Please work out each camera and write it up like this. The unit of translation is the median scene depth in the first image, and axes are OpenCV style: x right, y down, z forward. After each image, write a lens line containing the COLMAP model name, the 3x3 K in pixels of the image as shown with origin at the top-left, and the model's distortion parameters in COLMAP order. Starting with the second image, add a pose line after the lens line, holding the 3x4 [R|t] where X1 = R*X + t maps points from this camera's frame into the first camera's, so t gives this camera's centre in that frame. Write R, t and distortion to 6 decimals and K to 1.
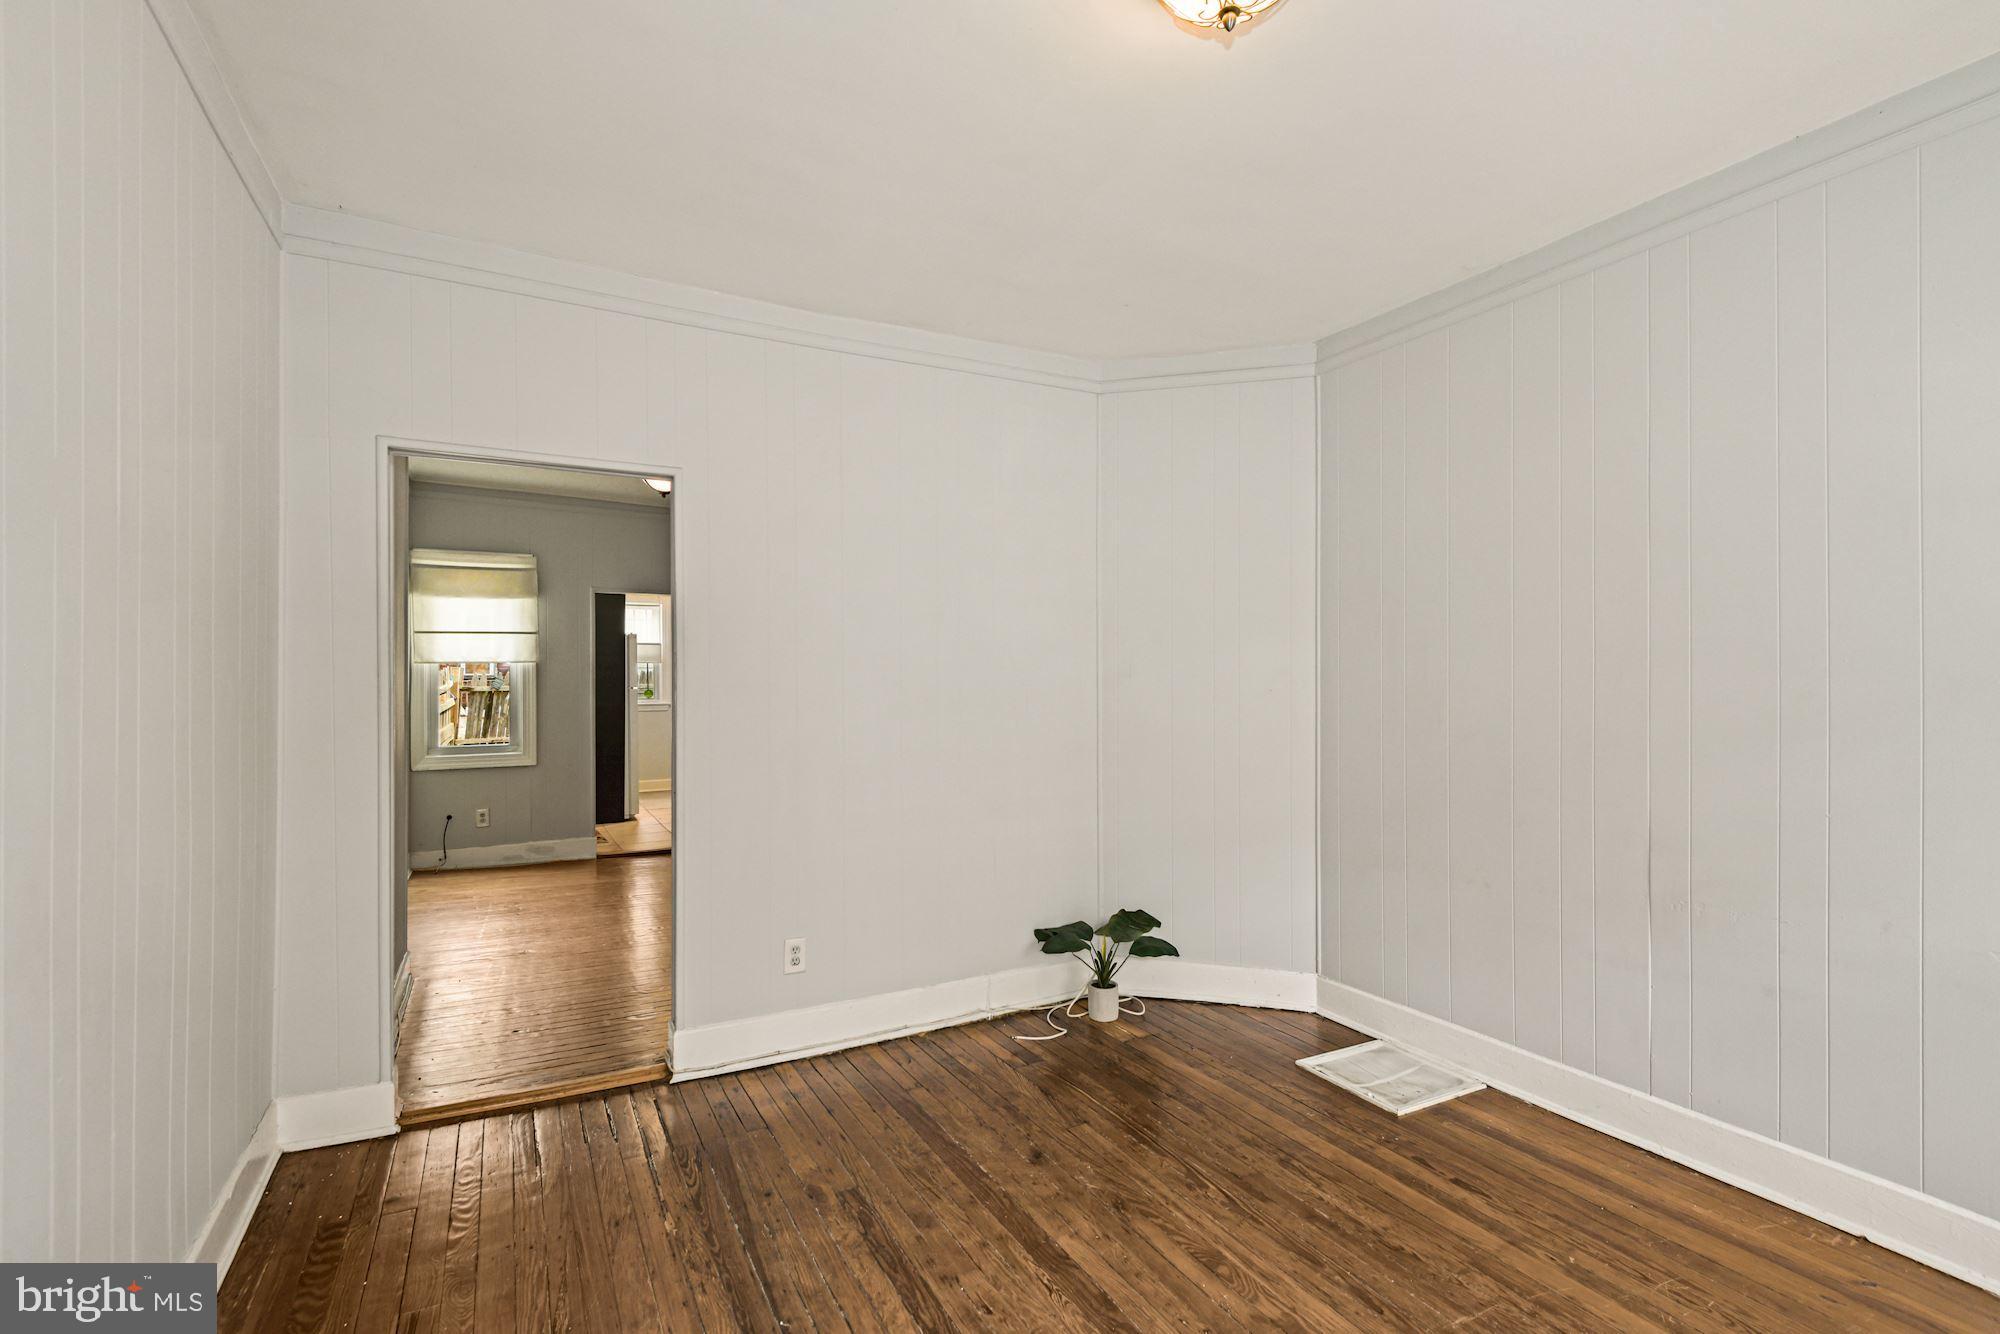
lens RADIAL K [[922.1, 0, 1000.0], [0, 922.1, 667.0], [0, 0, 1]] dist [-0.000258, -0.000014]
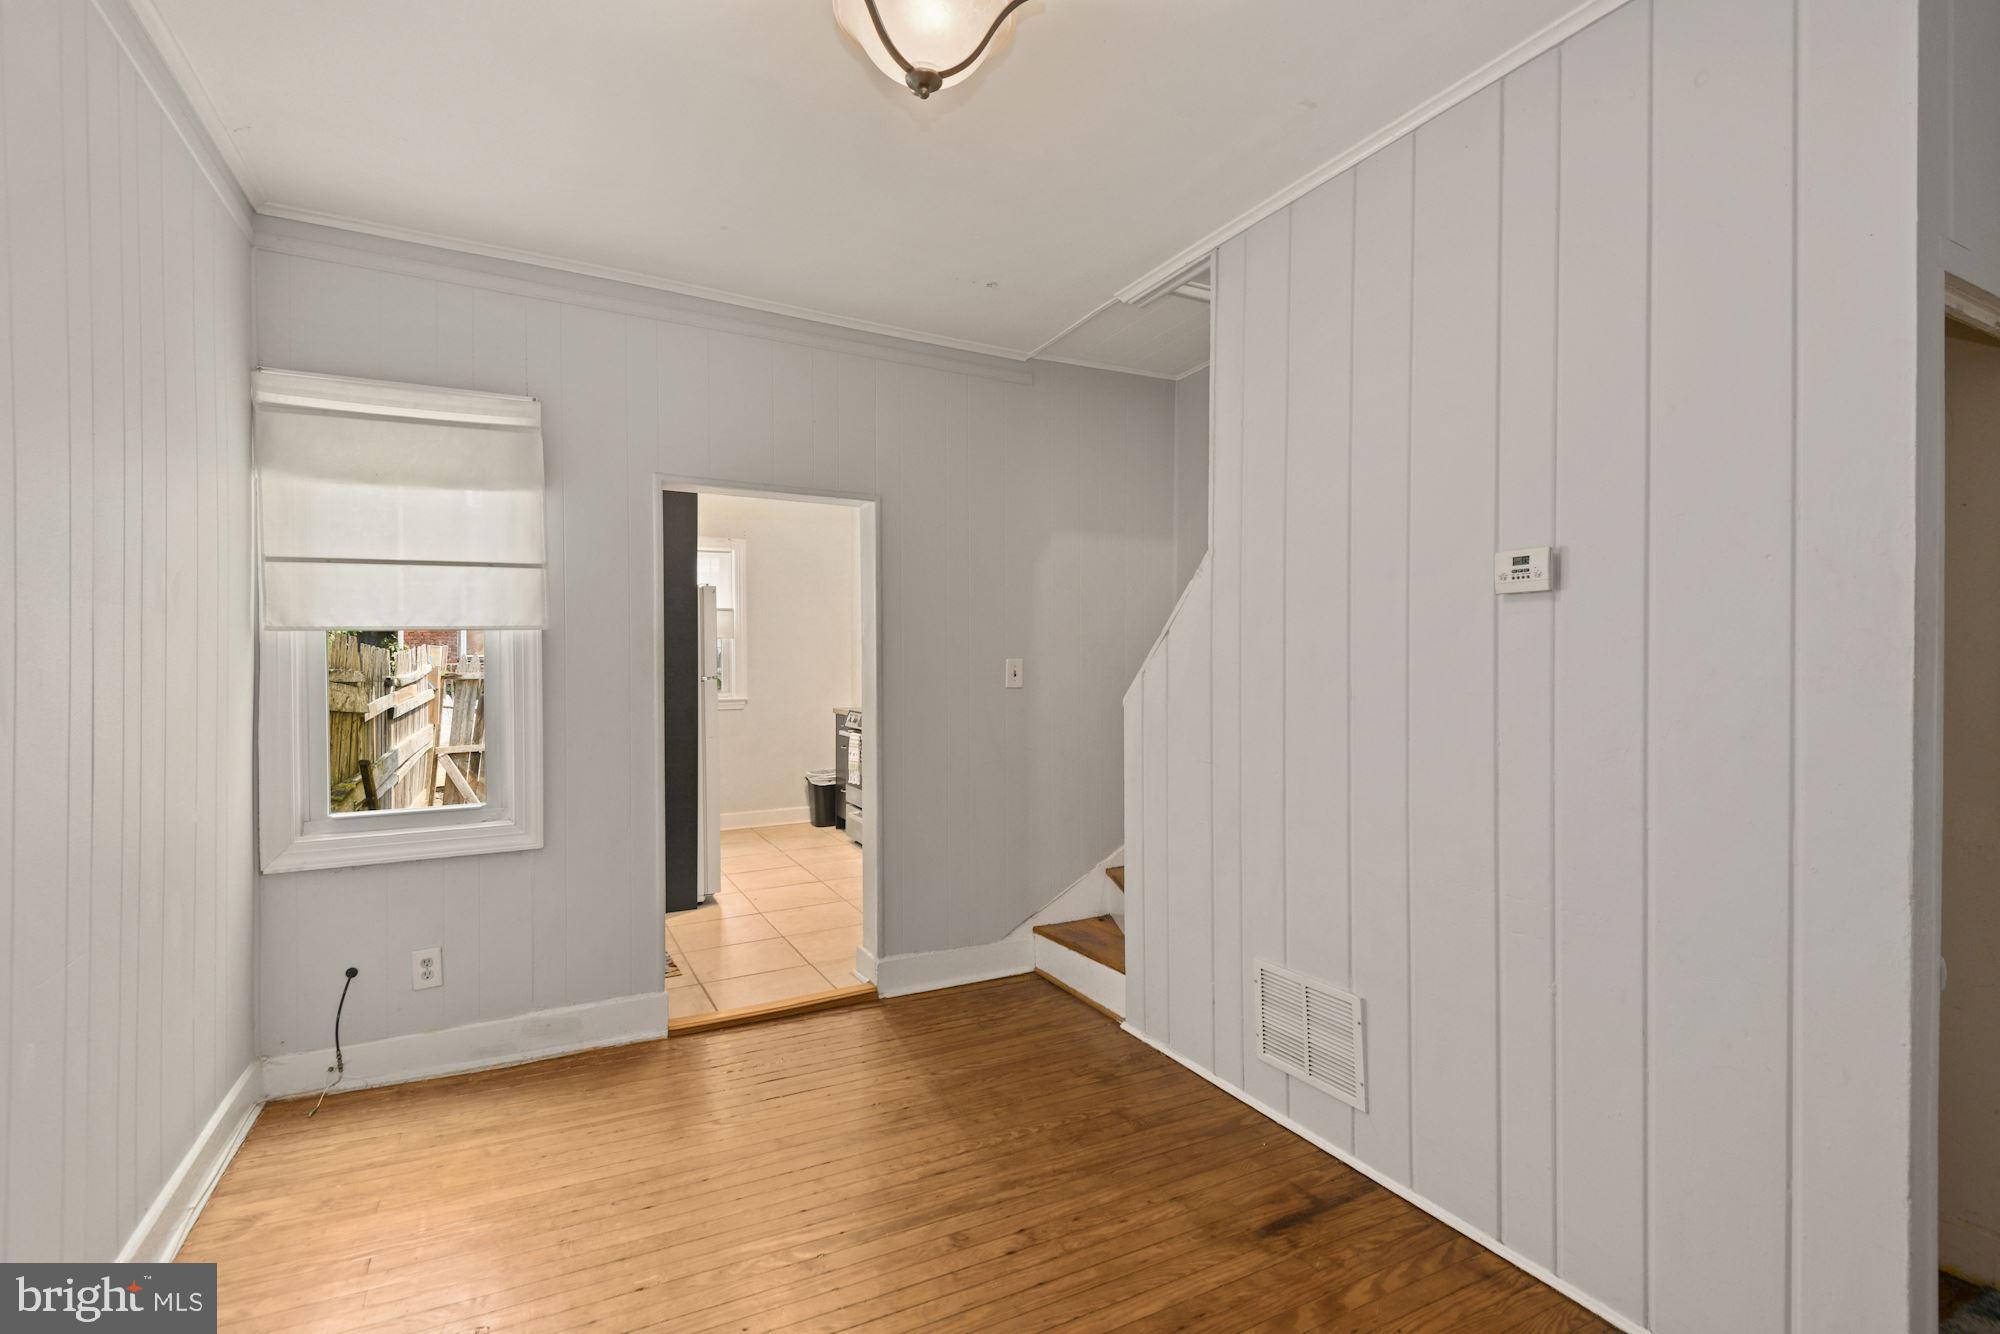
lens RADIAL K [[915.9, 0, 987.7], [0, 915.9, 662.8], [0, 0, 1]] dist [0.038340, -0.030450]
pose [[0.999675, 0.001389, -0.025475, -0.266614], [-0.000982, 0.999872, 0.015965, 0.004023], [0.025494, -0.015935, 0.999548, 0.540371]]
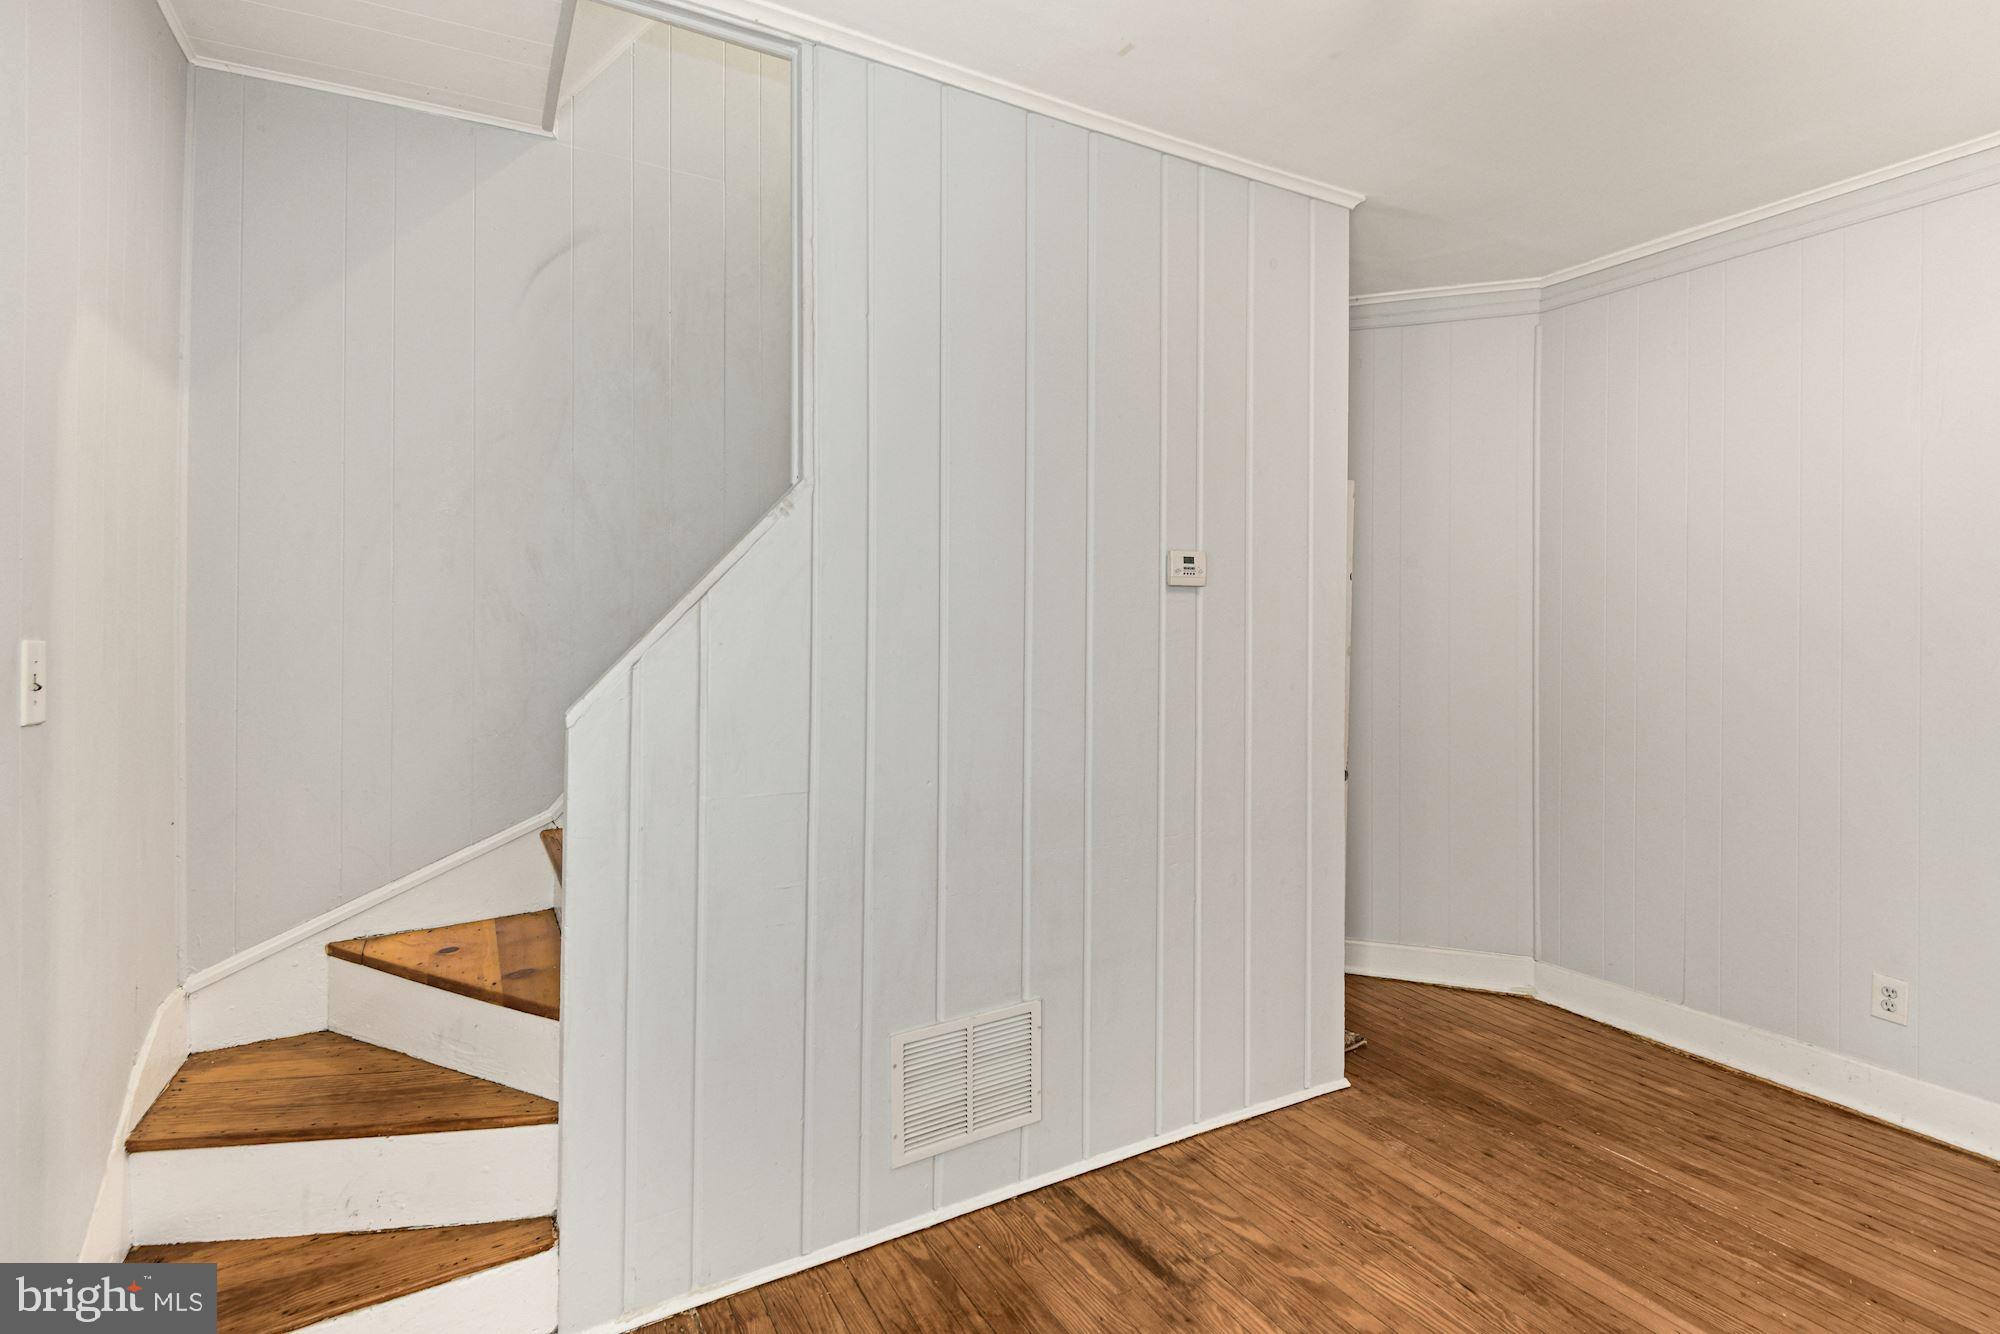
lens RADIAL K [[946.4, 0, 991.6], [0, 946.4, 643.2], [0, 0, 1]] dist [0.039903, -0.022745]
pose [[-0.014238, 0.010905, 0.999839, -0.631188], [-0.007490, 0.999911, -0.011012, 0.020517], [-0.999871, -0.007646, -0.014155, 1.198646]]
